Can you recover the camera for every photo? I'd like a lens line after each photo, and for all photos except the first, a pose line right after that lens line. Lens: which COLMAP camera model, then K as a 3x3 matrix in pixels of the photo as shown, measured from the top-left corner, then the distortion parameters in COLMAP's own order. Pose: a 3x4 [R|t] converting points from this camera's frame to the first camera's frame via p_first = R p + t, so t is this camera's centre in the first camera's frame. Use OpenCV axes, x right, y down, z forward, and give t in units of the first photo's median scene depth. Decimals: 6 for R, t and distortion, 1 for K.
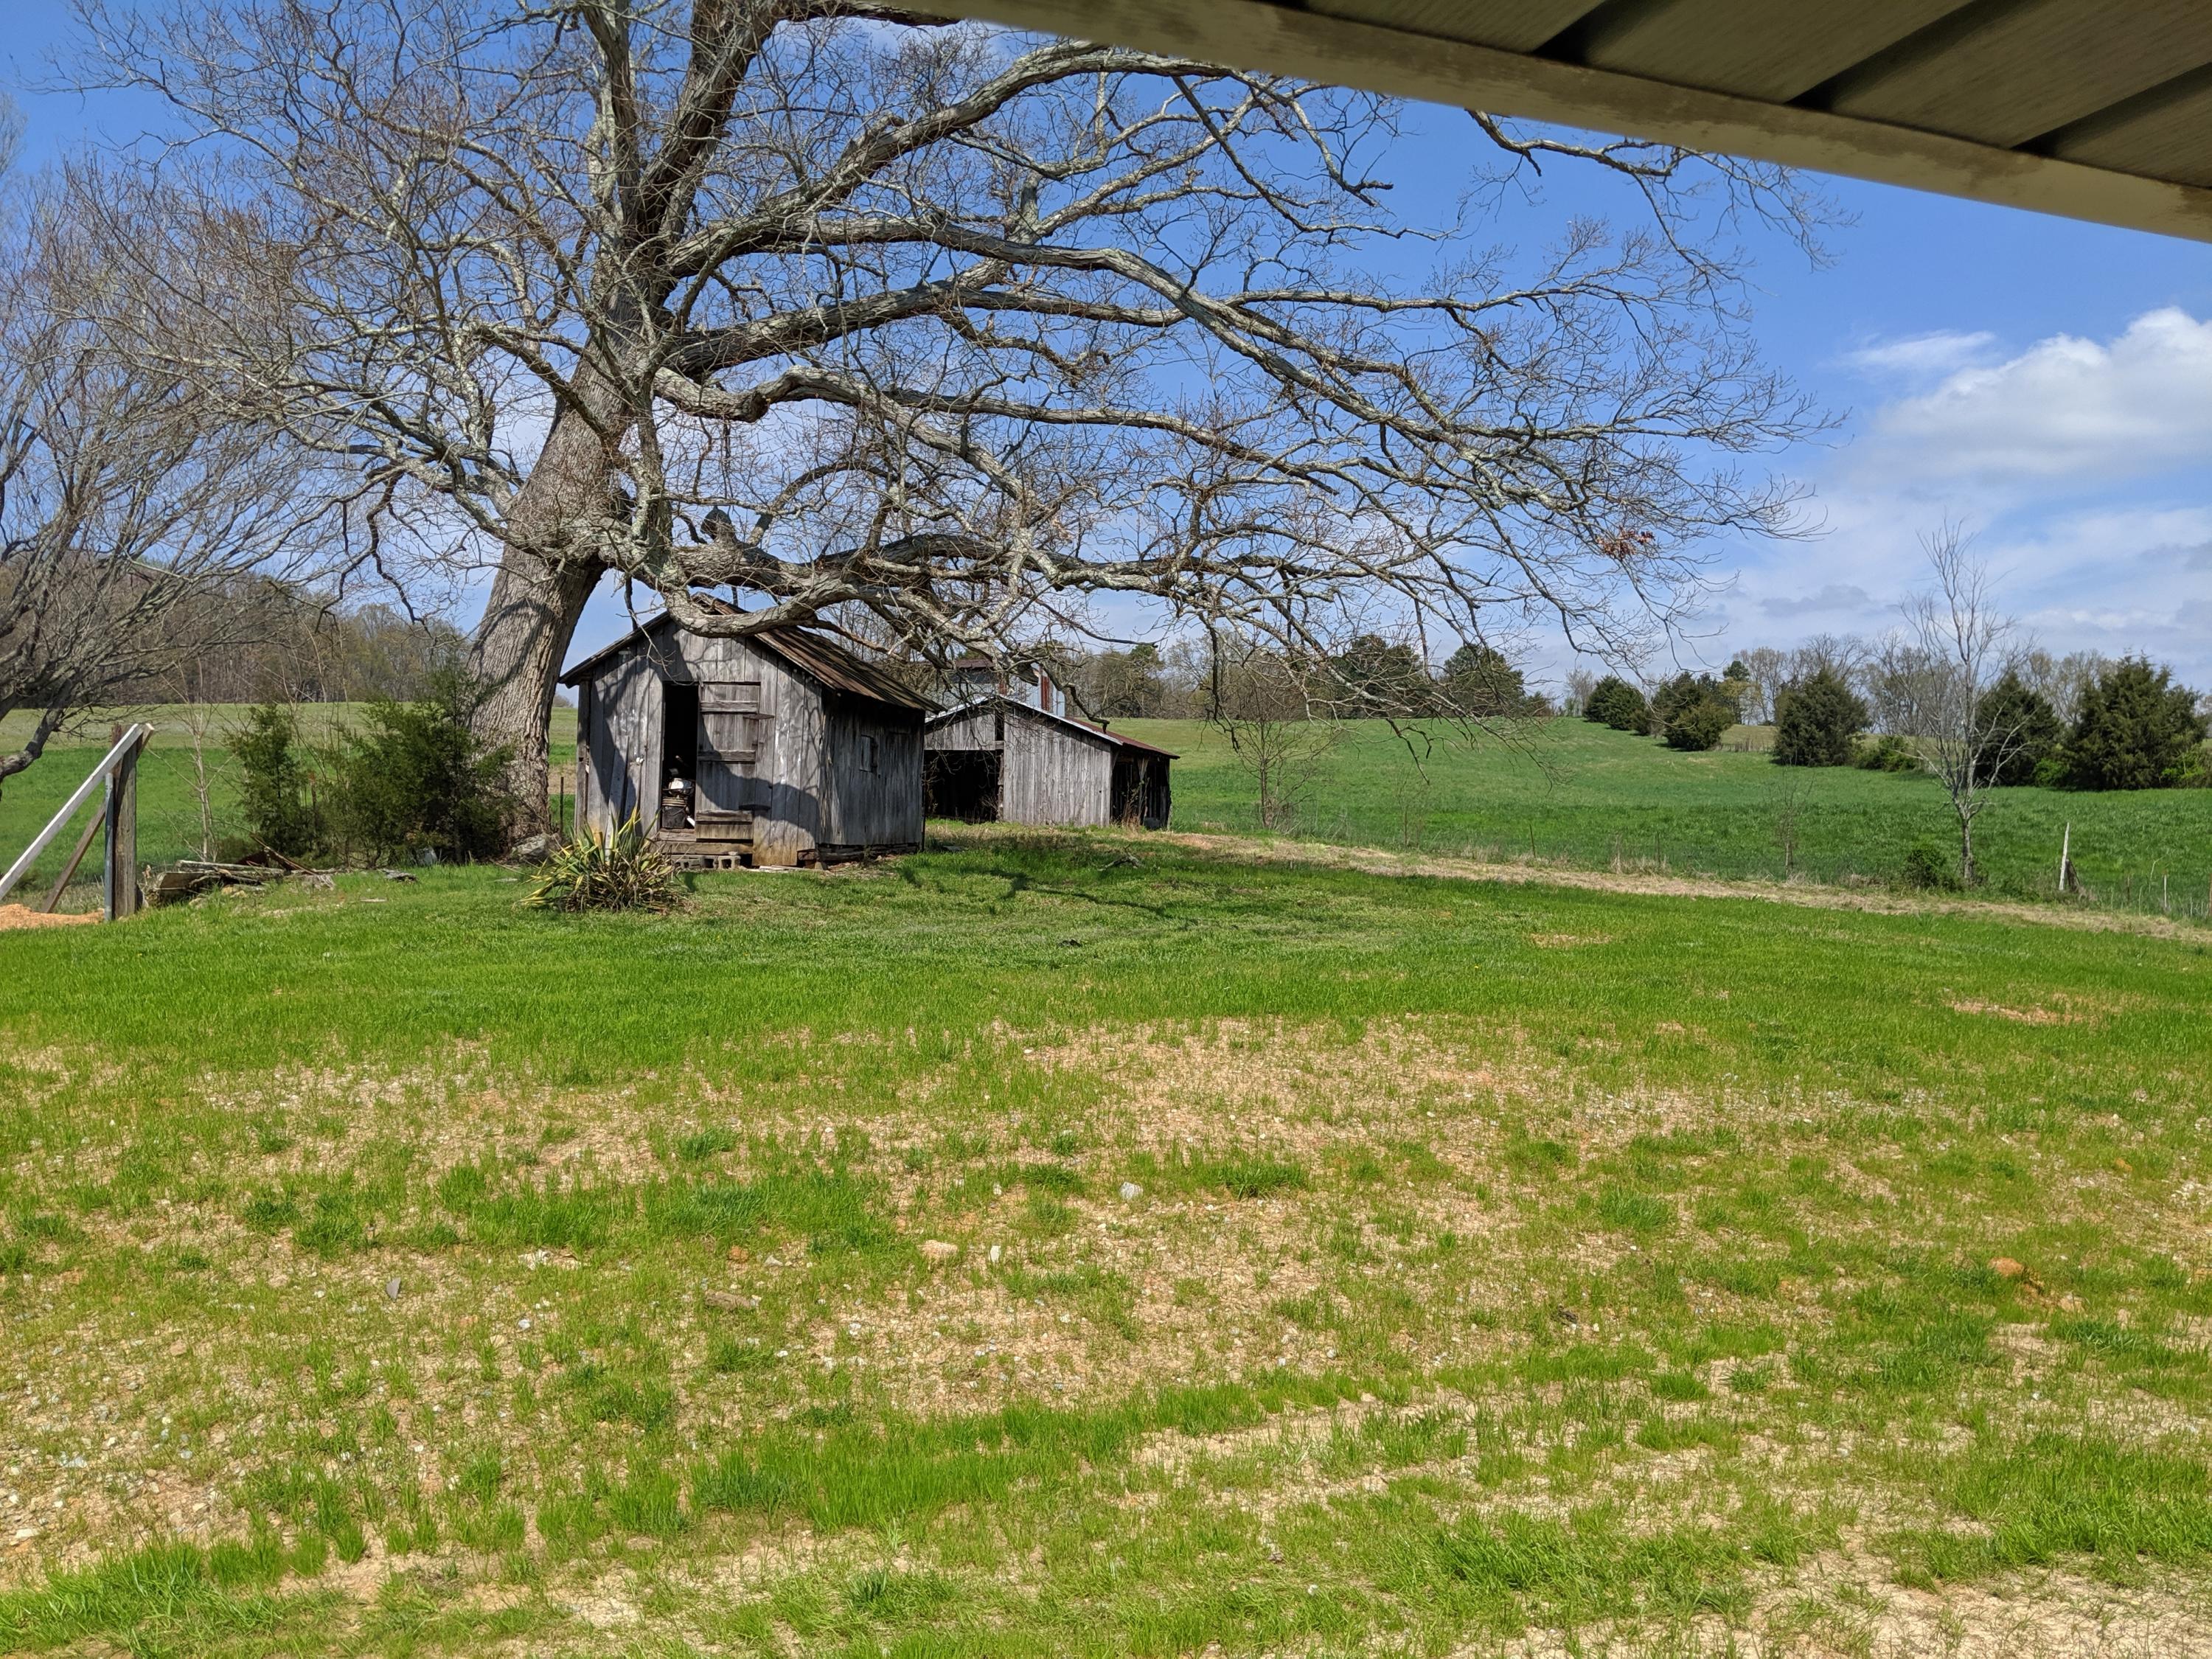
lens RADIAL K [[1757.9, 0, 1113.6], [0, 1757.9, 832.1], [0, 0, 1]] dist [0.081988, -0.130164]
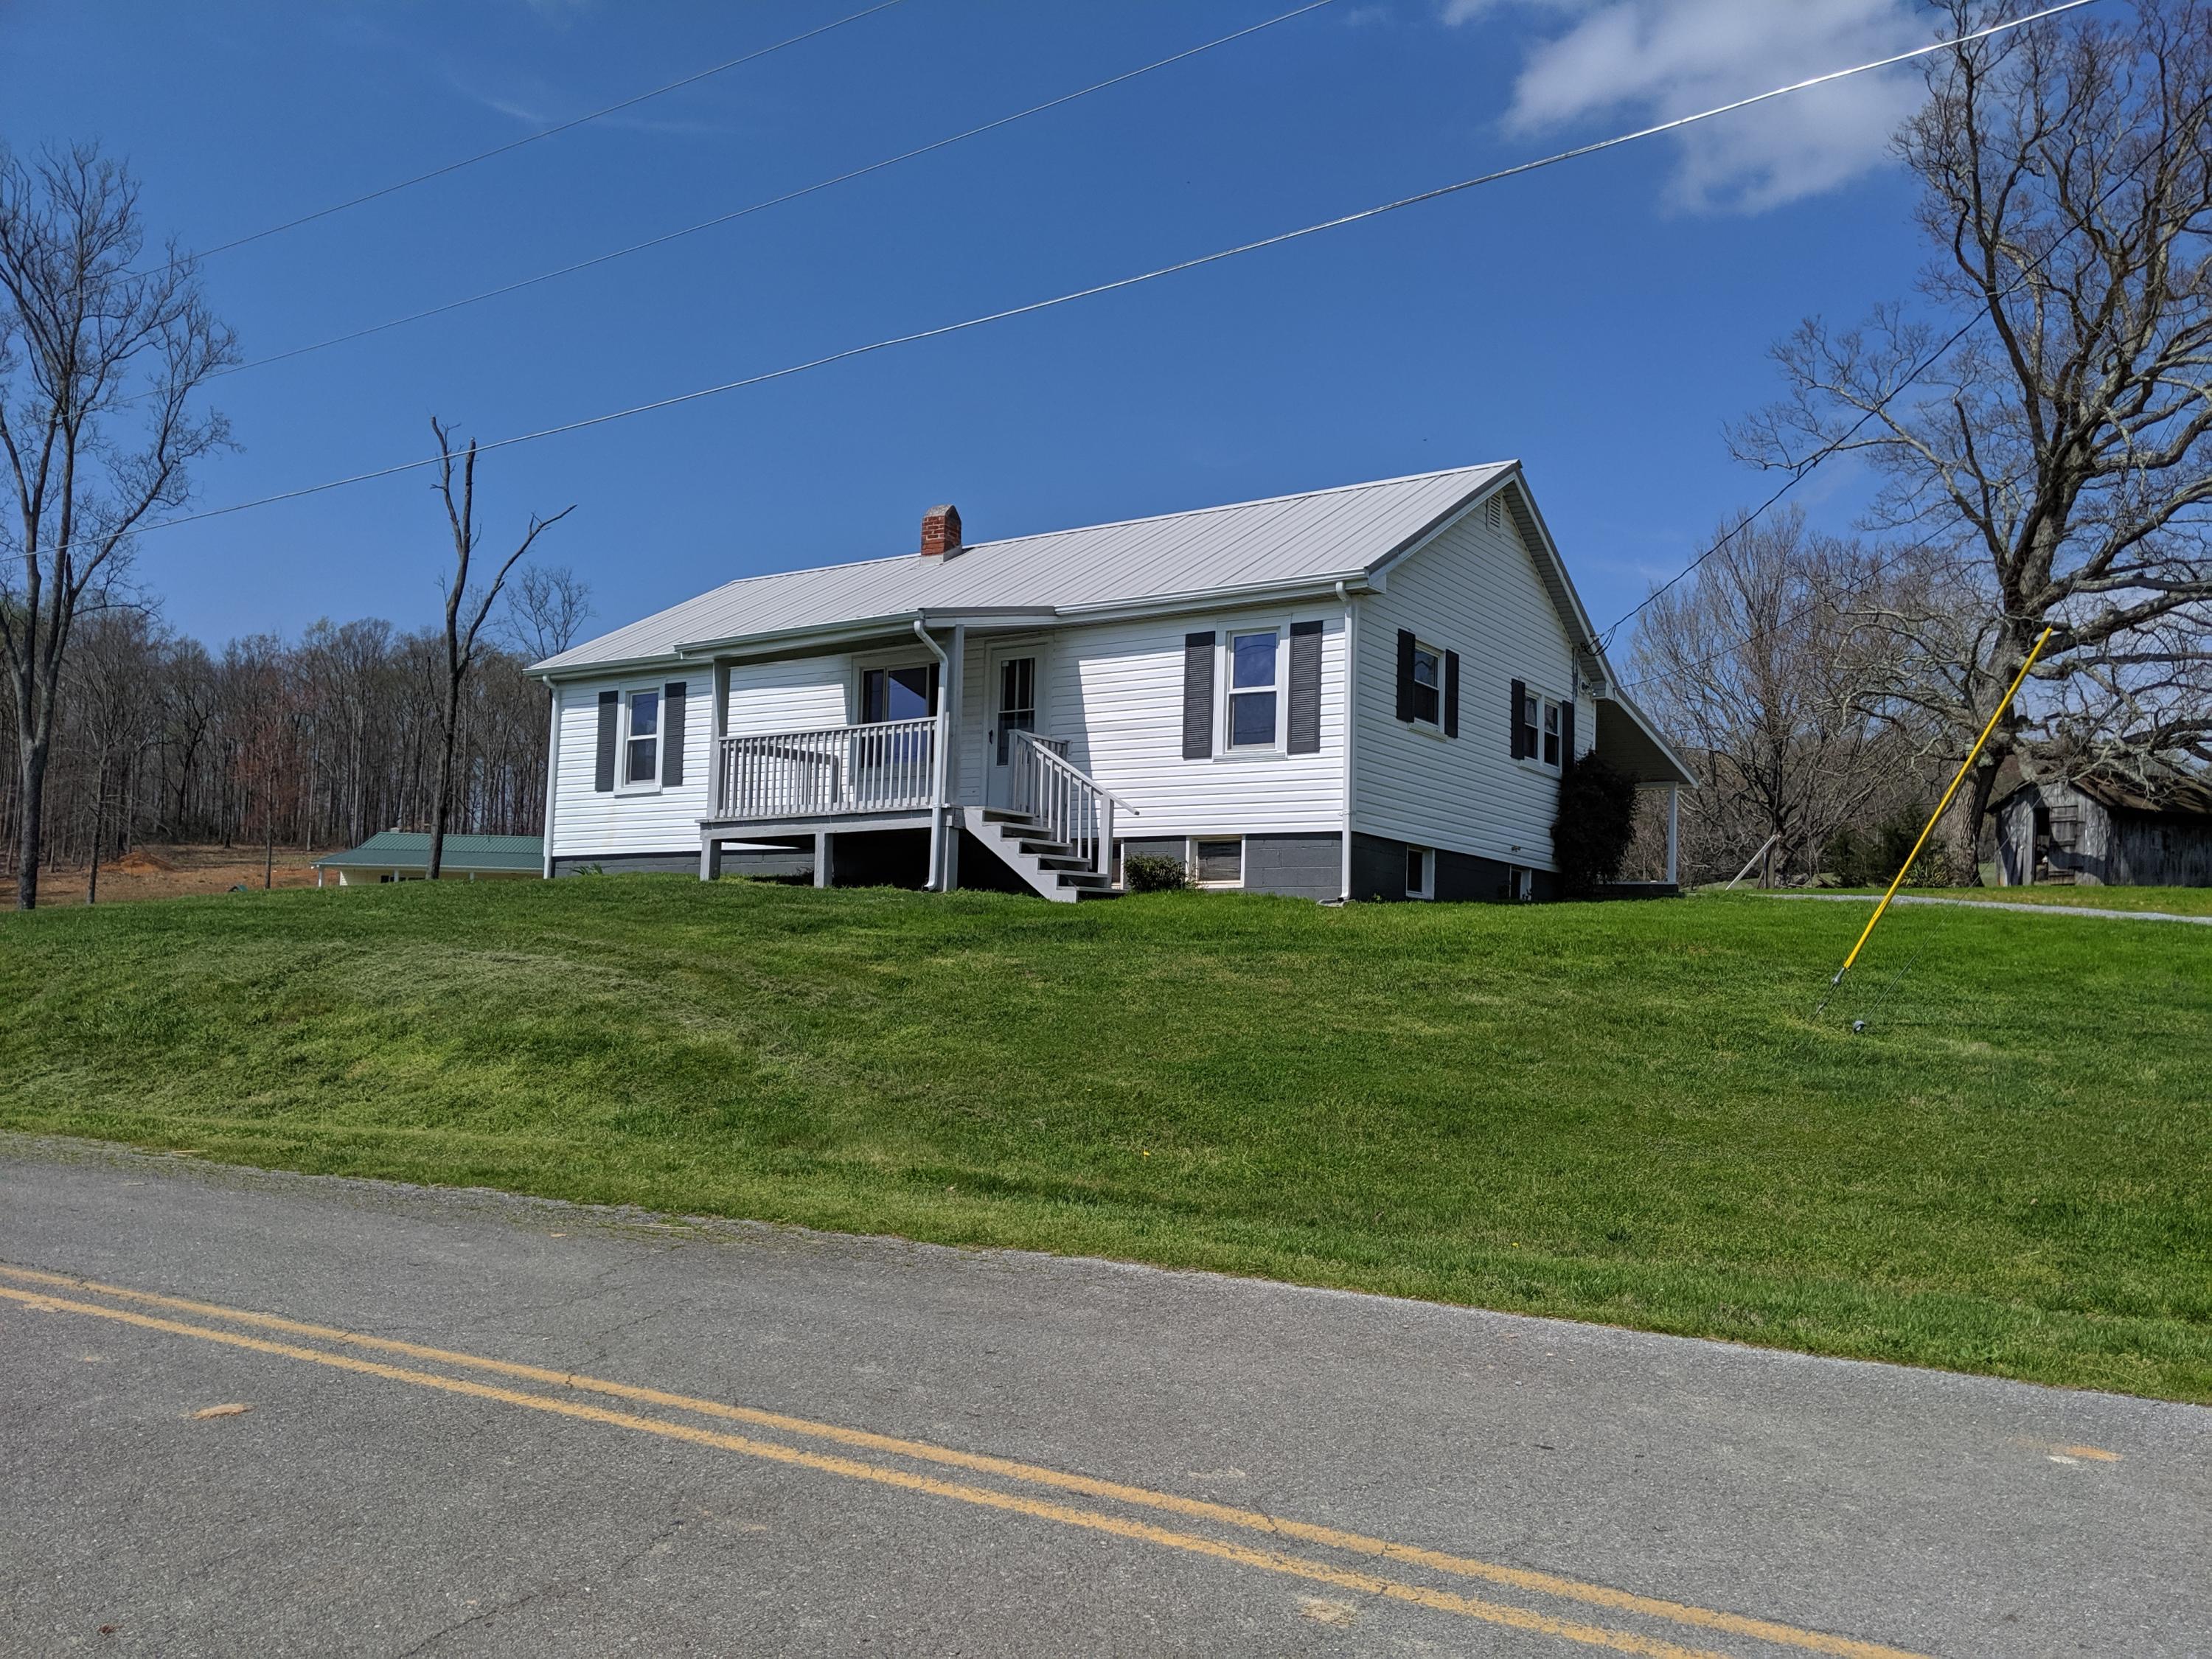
lens RADIAL K [[1757.9, 0, 1139.0], [0, 1757.9, 842.1], [0, 0, 1]] dist [0.081988, -0.130164]
pose [[0.569413, -0.048114, -0.820642, 0.845749], [-0.022143, 0.997026, -0.073819, 0.129166], [0.821753, 0.060205, 0.566655, -1.019113]]
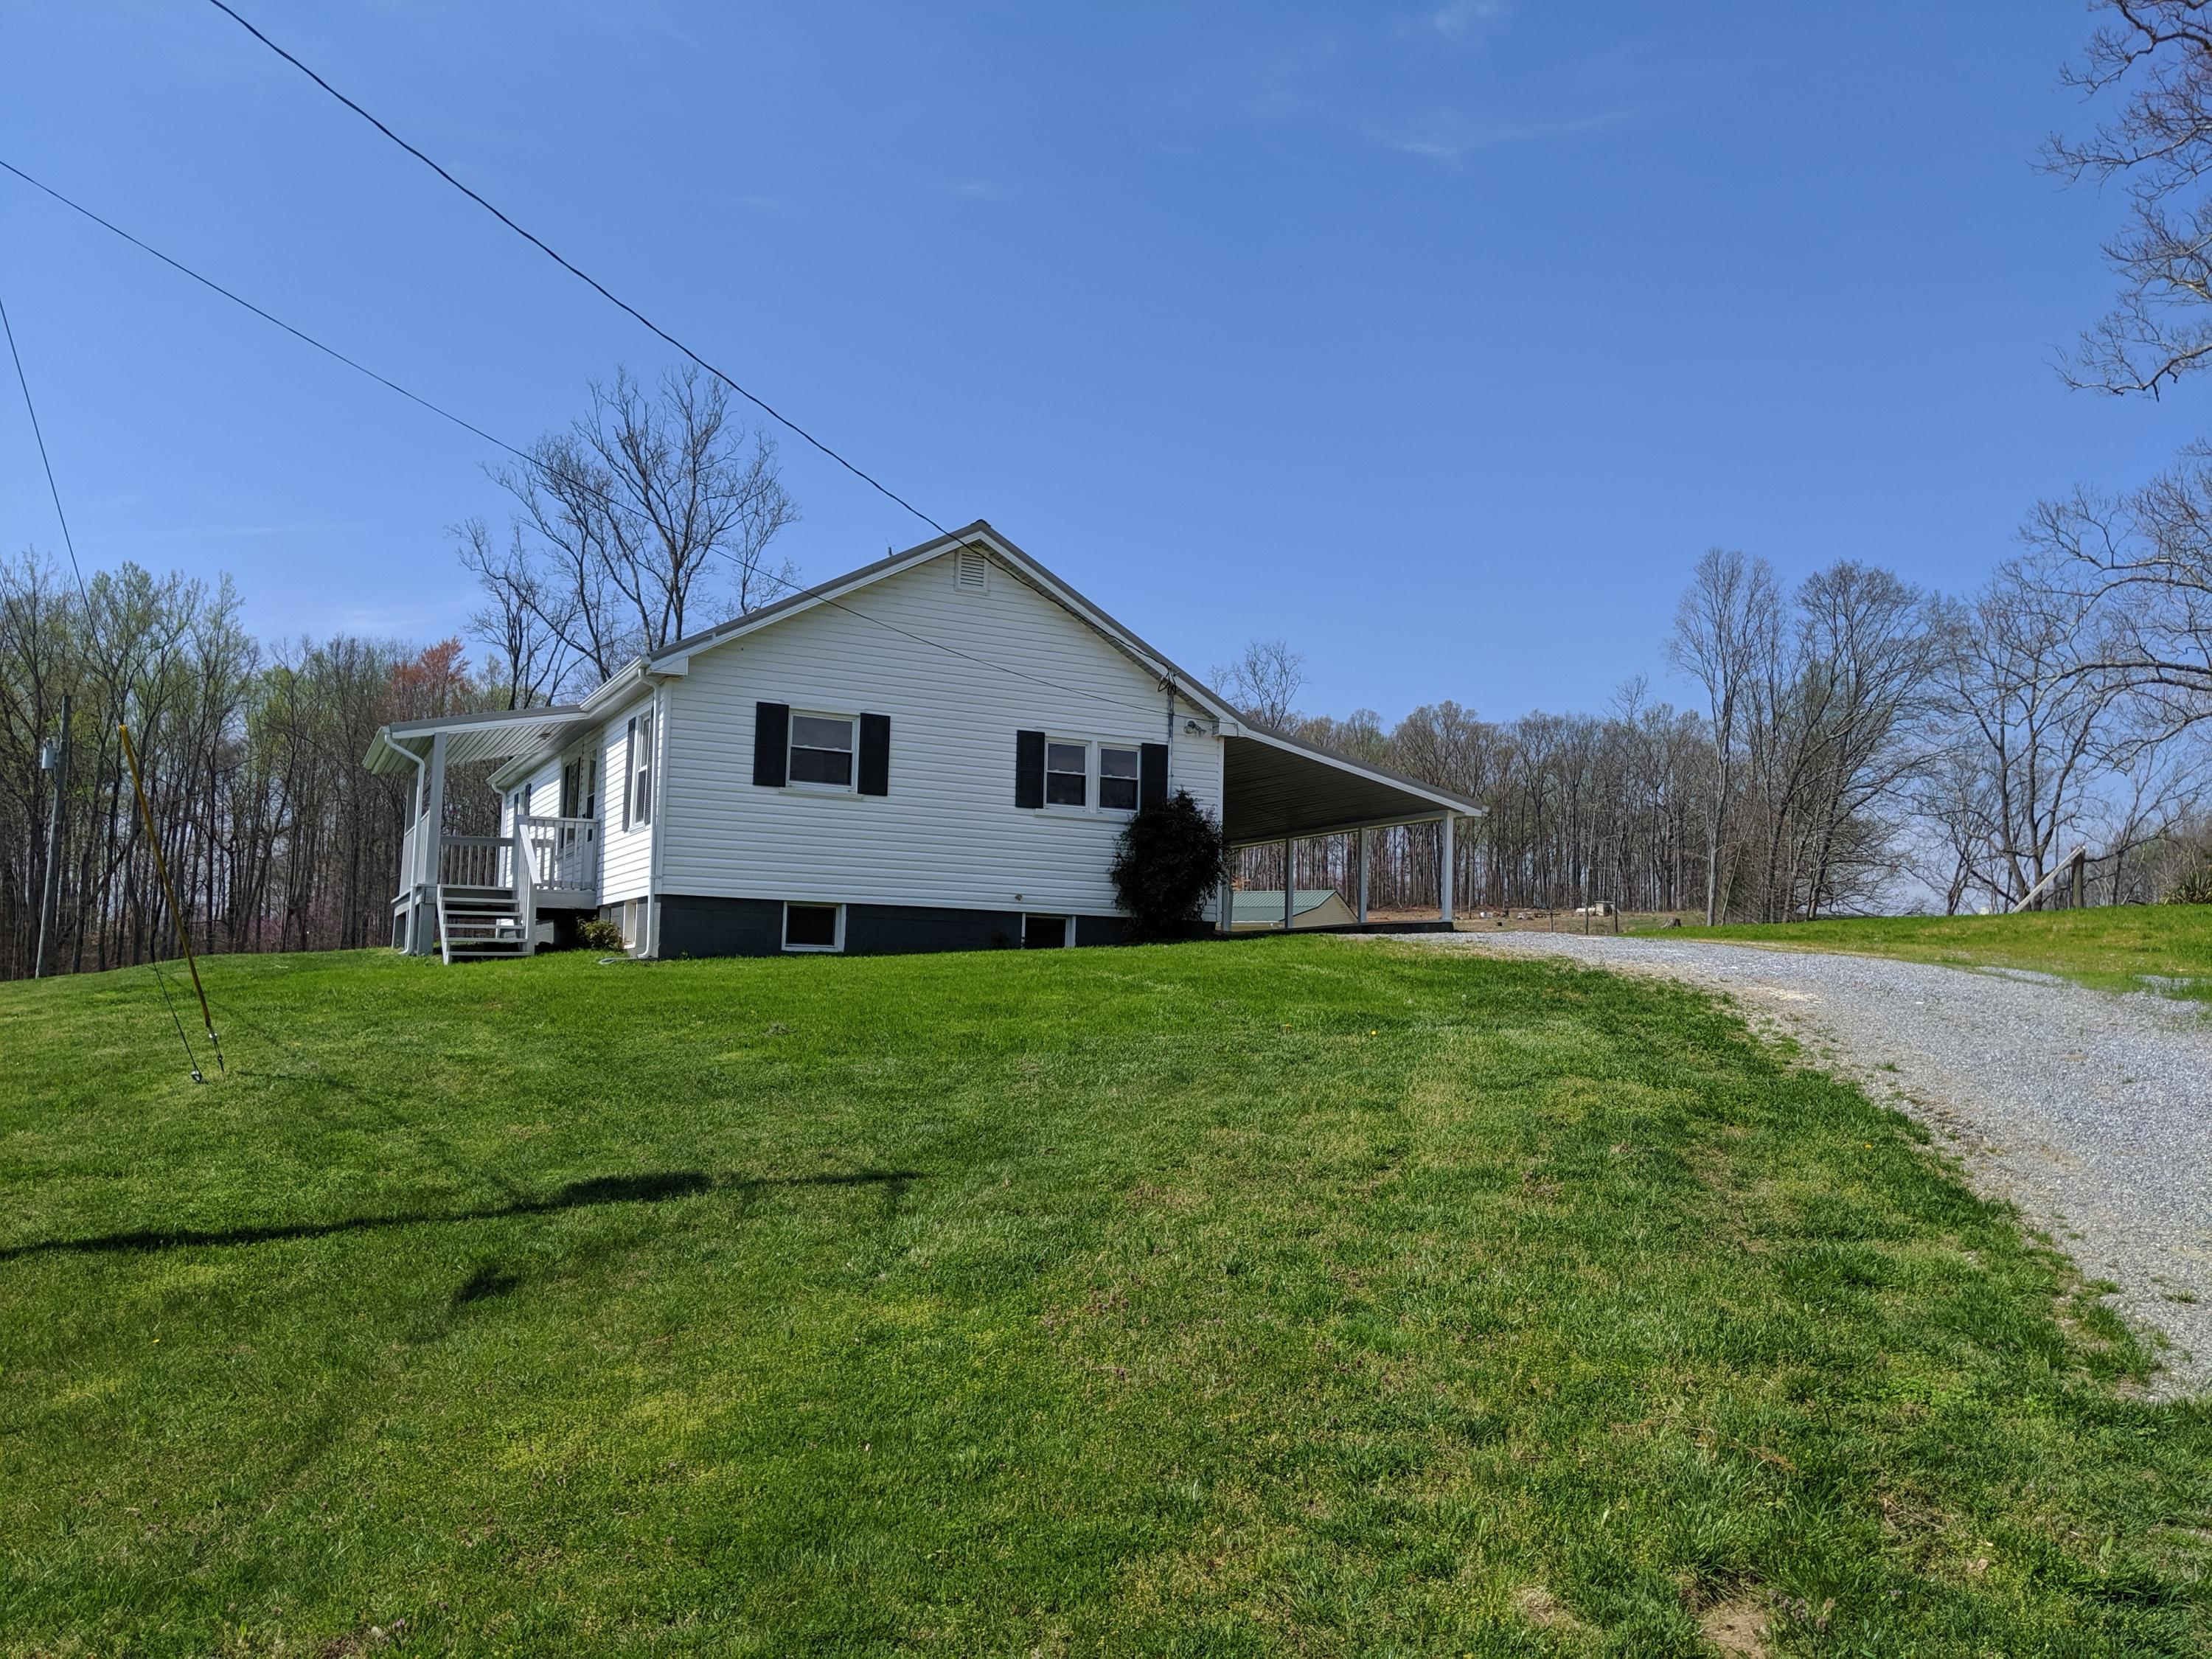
lens RADIAL K [[1757.9, 0, 1094.9], [0, 1757.9, 830.7], [0, 0, 1]] dist [0.081988, -0.130164]
pose [[0.075149, -0.093346, -0.992794, 1.155380], [-0.016681, 0.995352, -0.094849, 0.110924], [0.997033, 0.023689, 0.073243, -0.301018]]
